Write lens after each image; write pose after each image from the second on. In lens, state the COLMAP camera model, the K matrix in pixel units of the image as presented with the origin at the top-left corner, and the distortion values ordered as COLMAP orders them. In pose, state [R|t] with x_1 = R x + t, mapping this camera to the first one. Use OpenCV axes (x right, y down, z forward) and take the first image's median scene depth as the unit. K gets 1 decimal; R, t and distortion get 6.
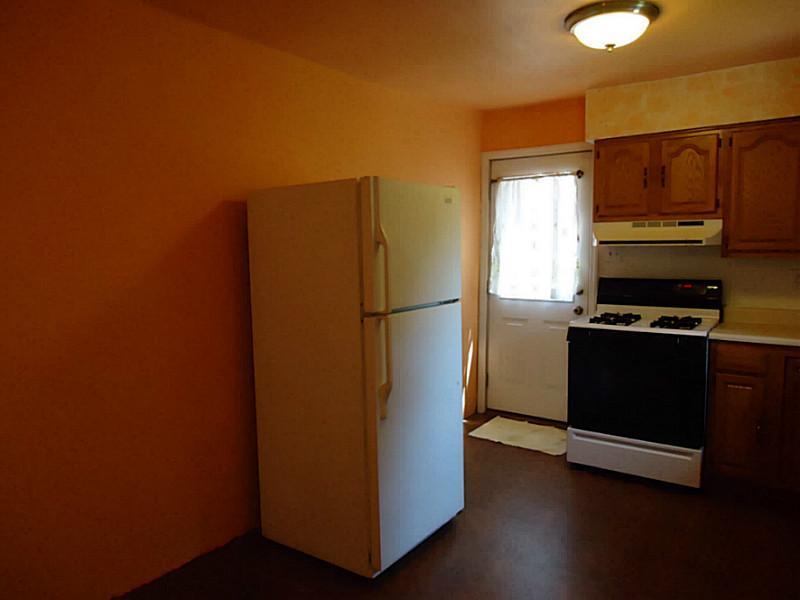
lens RADIAL K [[580.6, 0, 400.0], [0, 580.6, 297.5], [0, 0, 1]] dist [0.000265, -0.003546]
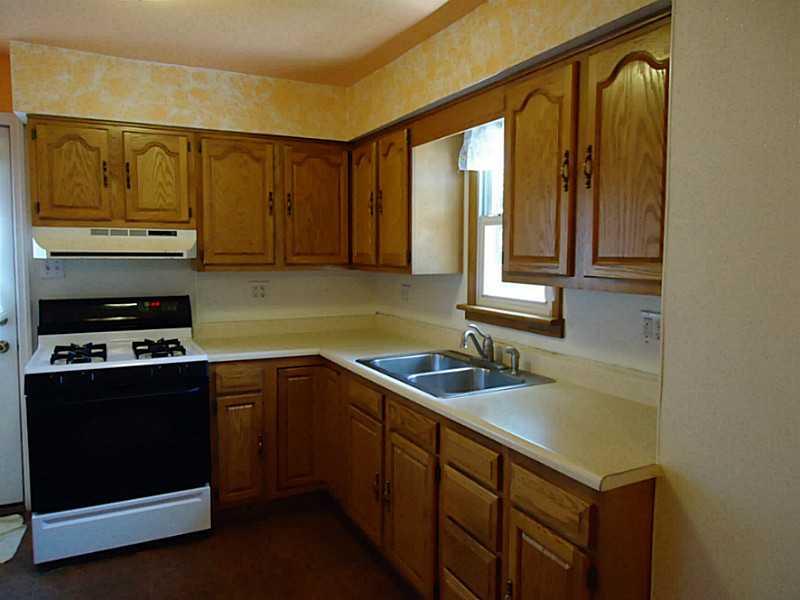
lens RADIAL K [[580.6, 0, 400.0], [0, 580.6, 297.5], [0, 0, 1]] dist [0.000265, -0.003546]
pose [[0.475537, -0.055401, 0.877949, -0.105817], [0.067776, 0.997356, 0.026225, -0.029794], [-0.877081, 0.047033, 0.478035, 0.273920]]
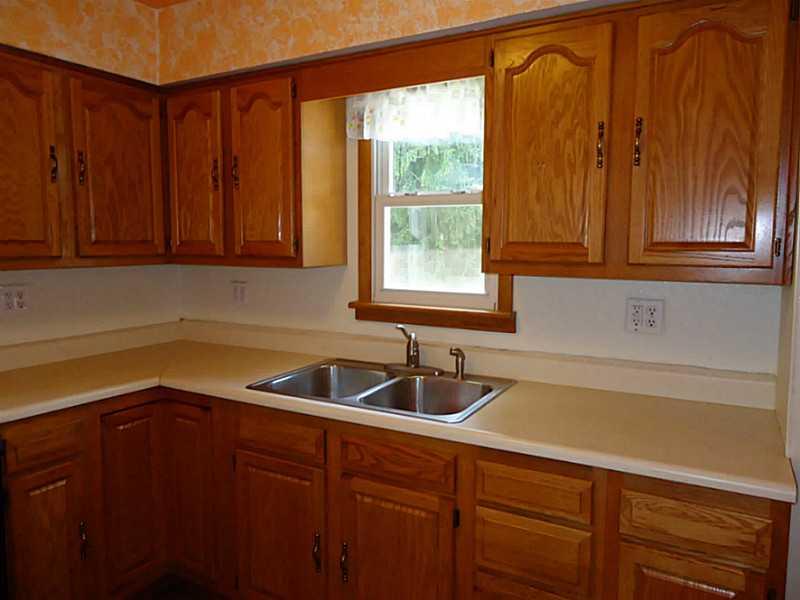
lens RADIAL K [[570.4, 0, 399.4], [0, 570.4, 297.4], [0, 0, 1]] dist [-0.009844, -0.003358]
pose [[-0.098300, -0.084956, 0.991524, -0.009043], [0.086199, 0.991878, 0.093533, -0.056315], [-0.991417, 0.094662, -0.090178, 0.609020]]
